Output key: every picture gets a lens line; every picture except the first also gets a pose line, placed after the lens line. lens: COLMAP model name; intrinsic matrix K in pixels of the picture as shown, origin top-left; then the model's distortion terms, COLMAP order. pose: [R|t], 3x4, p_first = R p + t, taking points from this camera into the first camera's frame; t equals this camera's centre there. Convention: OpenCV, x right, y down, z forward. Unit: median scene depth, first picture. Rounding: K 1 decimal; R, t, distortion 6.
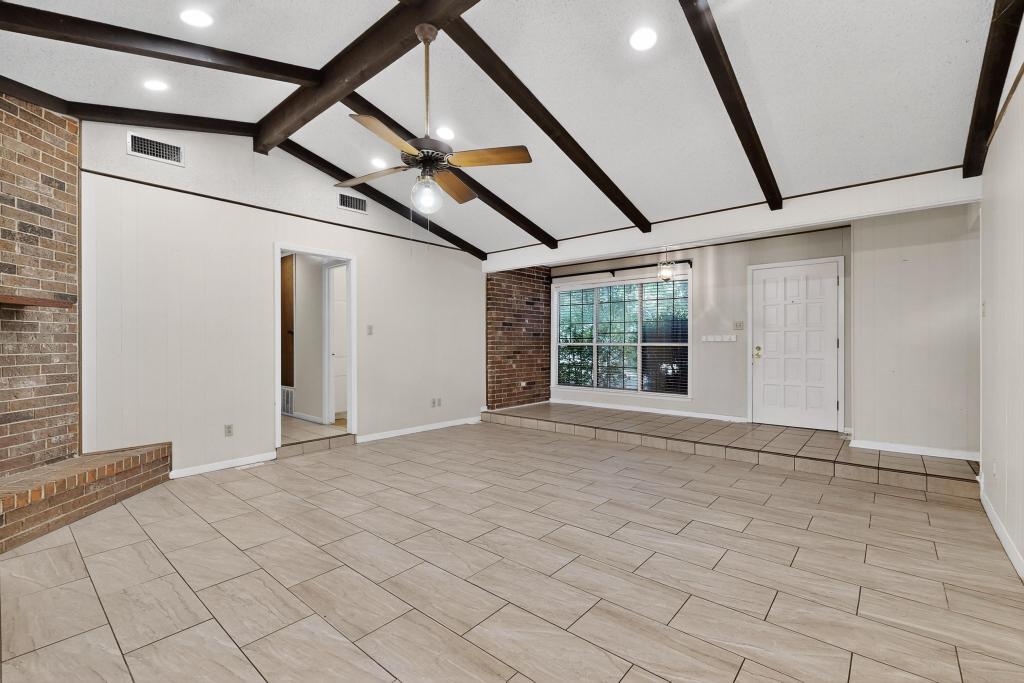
lens RADIAL K [[446.3, 0, 513.1], [0, 446.3, 343.7], [0, 0, 1]] dist [-0.001771, -0.000068]
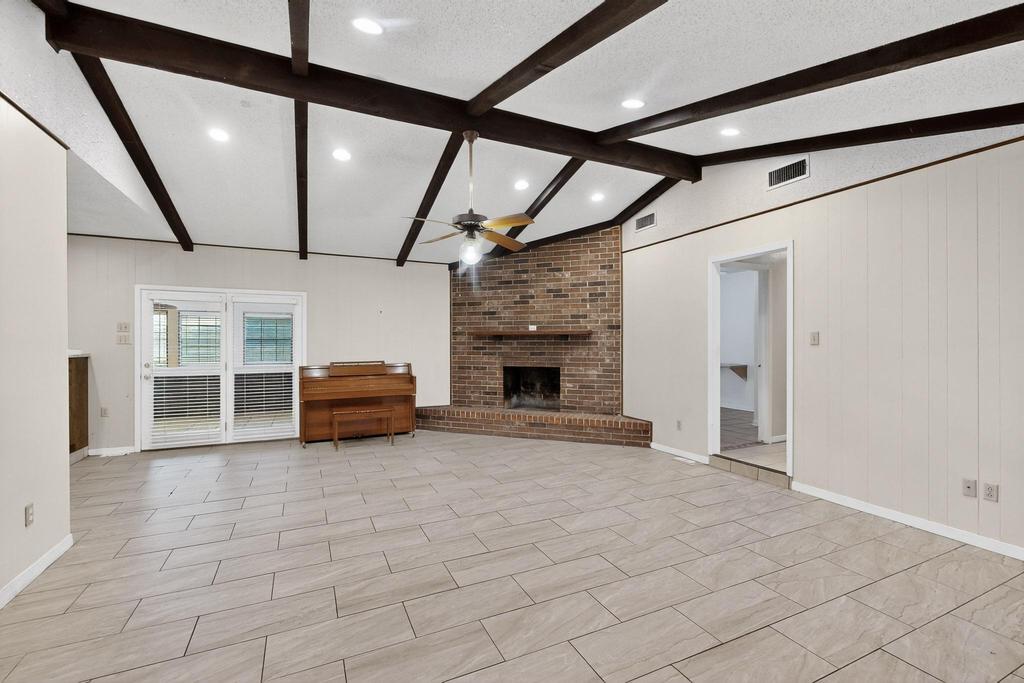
lens RADIAL K [[446.3, 0, 513.1], [0, 446.3, 343.7], [0, 0, 1]] dist [-0.001771, -0.000068]
pose [[-0.413791, 0.004646, -0.910360, 0.833055], [0.000750, 0.999988, 0.004762, -0.042944], [0.910372, 0.001288, -0.413789, 1.381334]]
